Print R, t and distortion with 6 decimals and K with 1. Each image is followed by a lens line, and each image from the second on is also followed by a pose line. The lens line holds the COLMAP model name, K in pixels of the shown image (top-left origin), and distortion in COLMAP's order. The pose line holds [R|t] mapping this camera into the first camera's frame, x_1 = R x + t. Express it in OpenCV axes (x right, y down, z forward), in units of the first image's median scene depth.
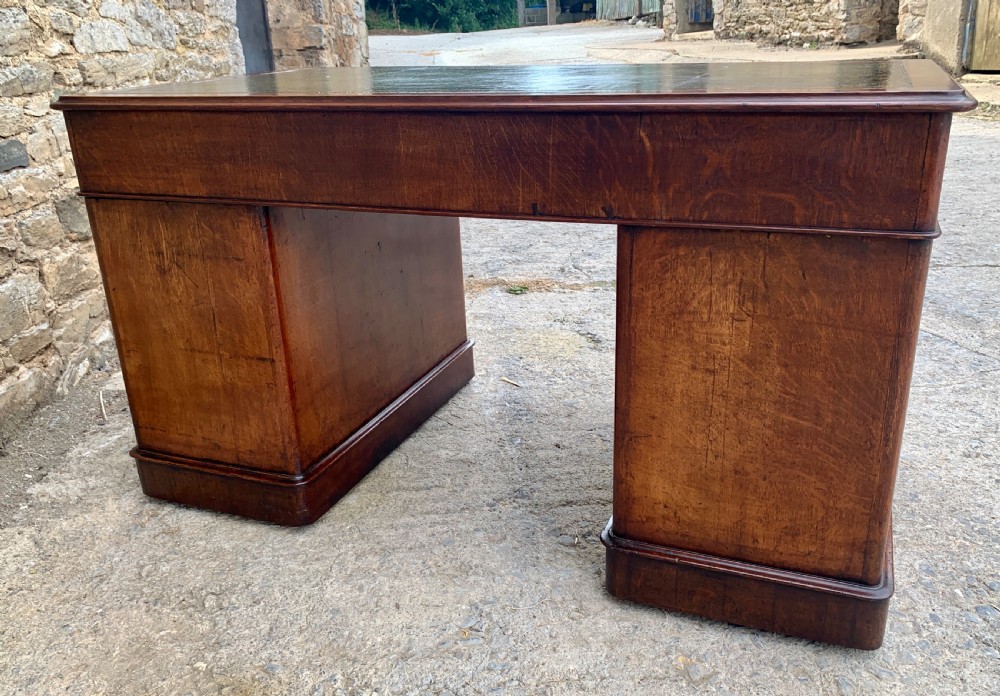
lens RADIAL K [[837.2, 0, 487.4], [0, 837.2, 349.9], [0, 0, 1]] dist [0.033738, -0.017049]
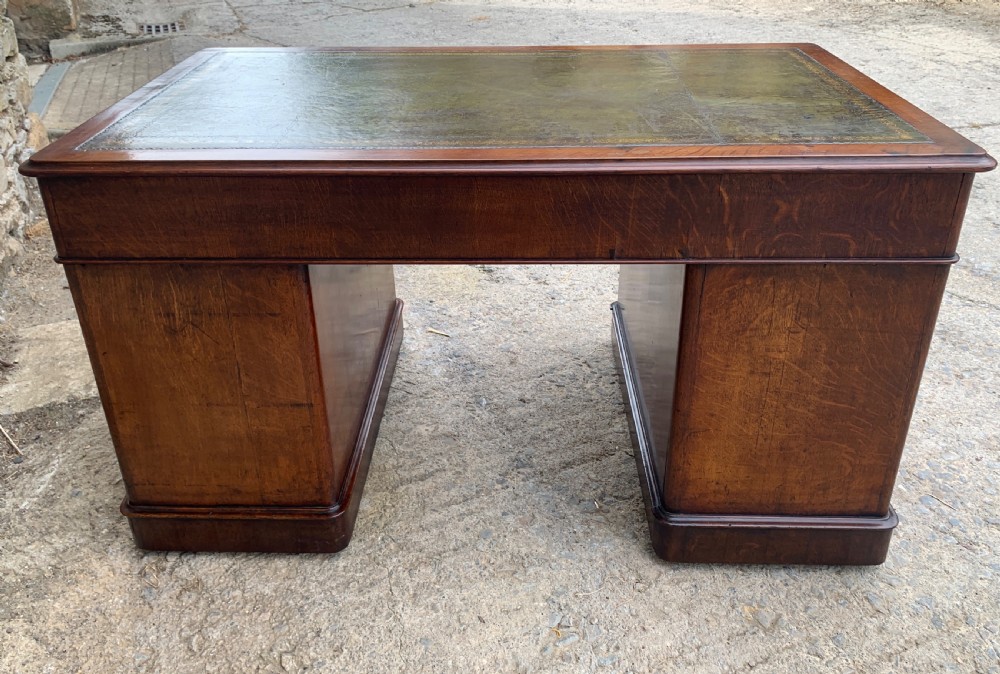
lens RADIAL K [[798.4, 0, 493.3], [0, 798.4, 253.7], [0, 0, 1]] dist [0.013701, 0.003652]
pose [[0.943952, -0.134596, 0.301393, -0.348842], [0.114979, 0.989978, 0.081995, -0.238243], [-0.309409, -0.042745, 0.949968, 0.068620]]
